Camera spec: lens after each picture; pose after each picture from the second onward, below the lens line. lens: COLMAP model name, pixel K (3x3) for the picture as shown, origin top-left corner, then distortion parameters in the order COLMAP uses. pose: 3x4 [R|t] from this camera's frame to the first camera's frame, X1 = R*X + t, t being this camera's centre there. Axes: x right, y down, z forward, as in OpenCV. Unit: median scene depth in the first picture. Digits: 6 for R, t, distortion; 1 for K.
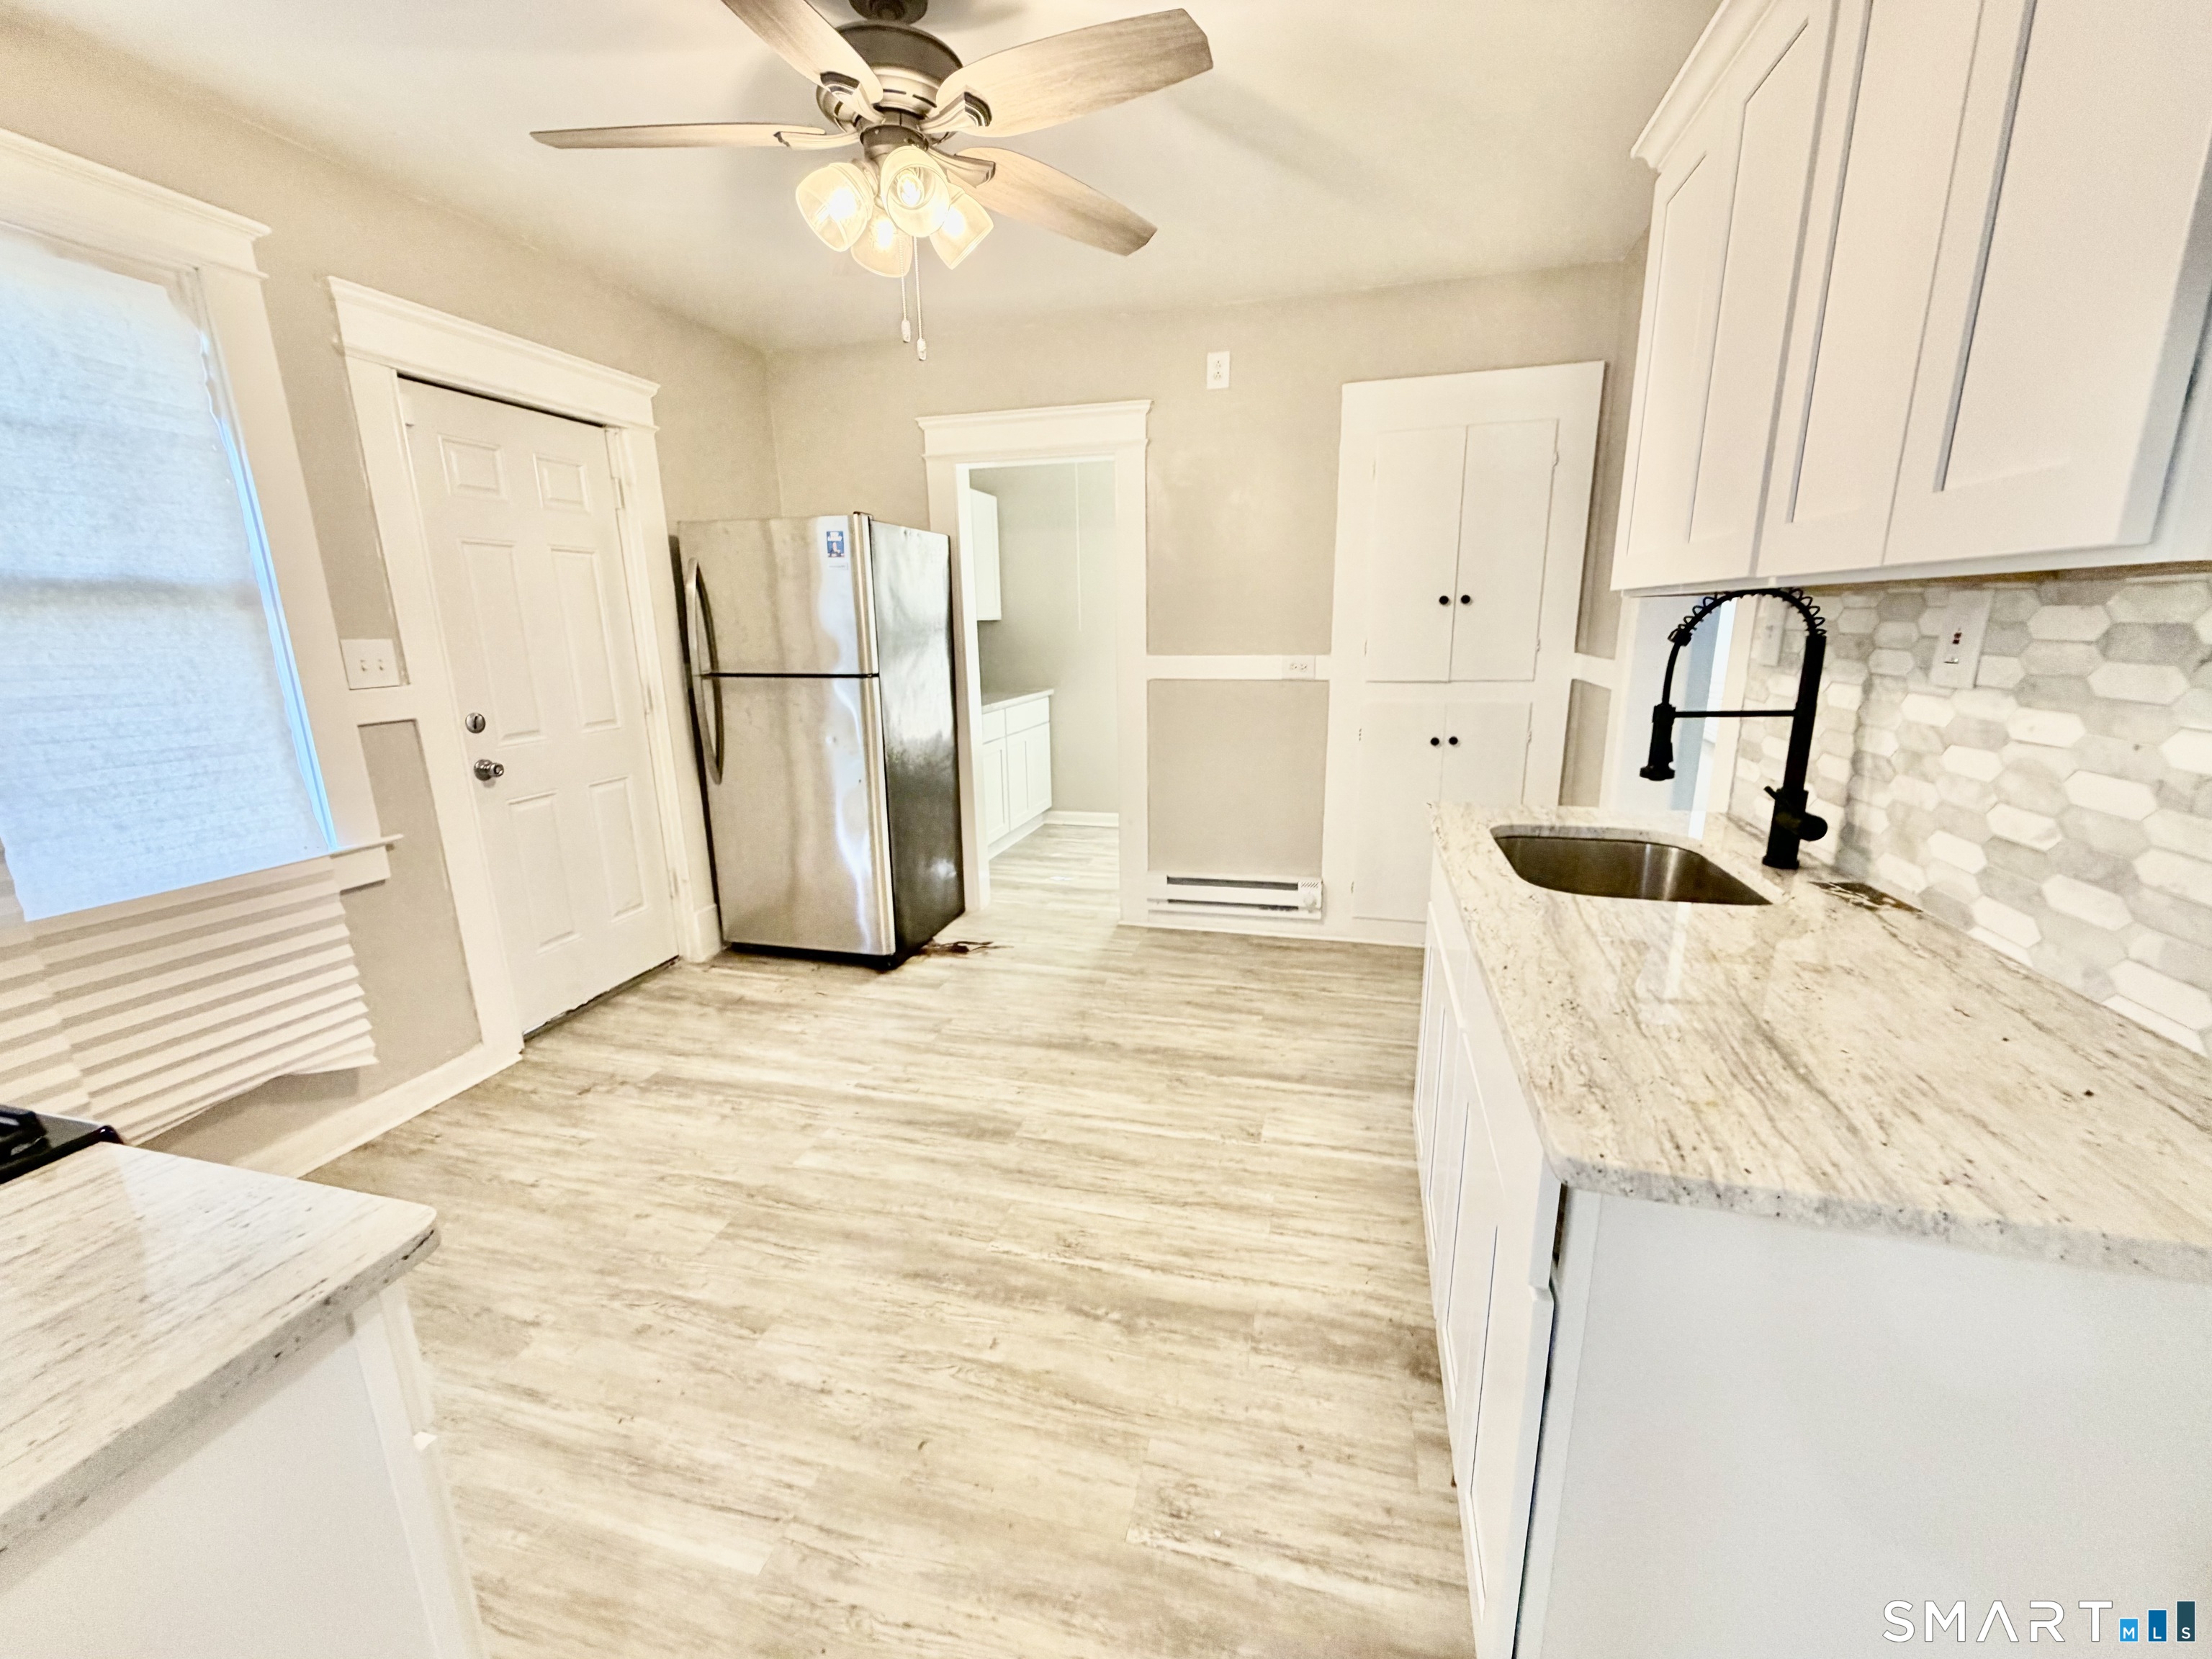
lens RADIAL K [[886.2, 0, 1113.6], [0, 886.2, 833.3], [0, 0, 1]] dist [0.000645, 0.000009]
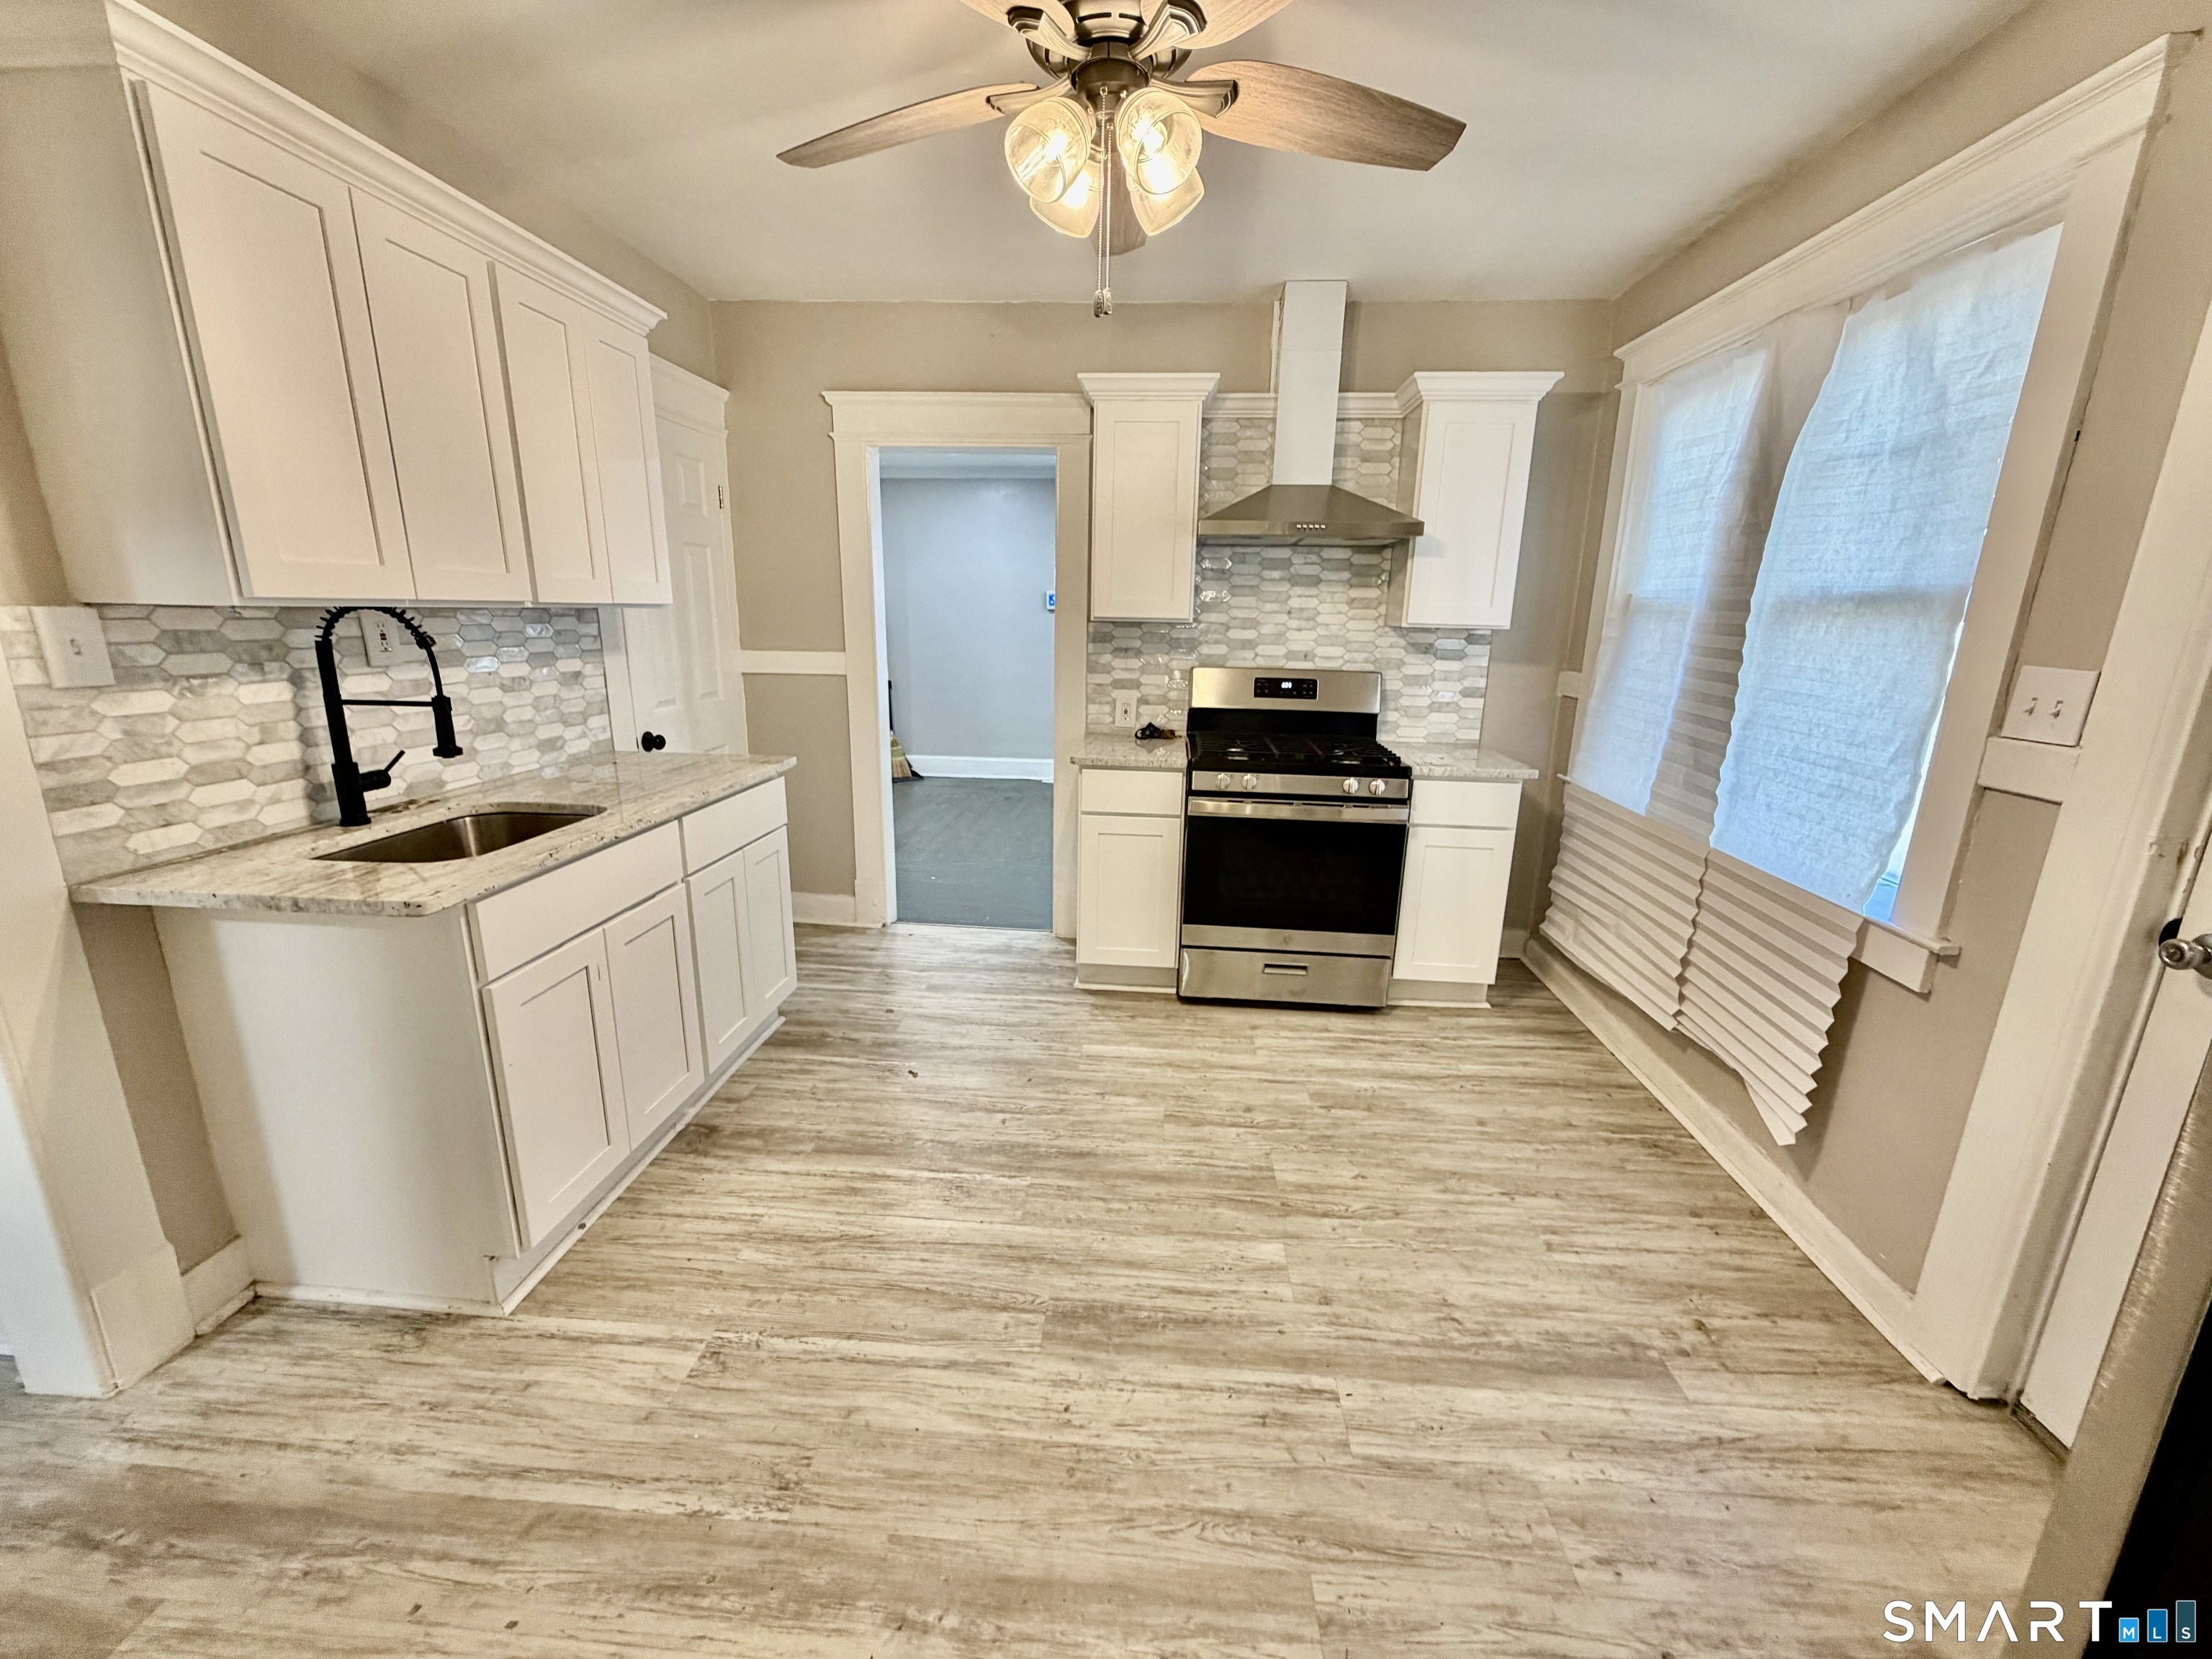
lens RADIAL K [[886.2, 0, 1113.6], [0, 886.2, 833.3], [0, 0, 1]] dist [0.000645, 0.000009]
pose [[-0.982814, 0.045247, -0.178969, -0.058226], [-0.044235, 0.883525, 0.466291, -0.428653], [0.179221, 0.466194, -0.866339, 1.667483]]
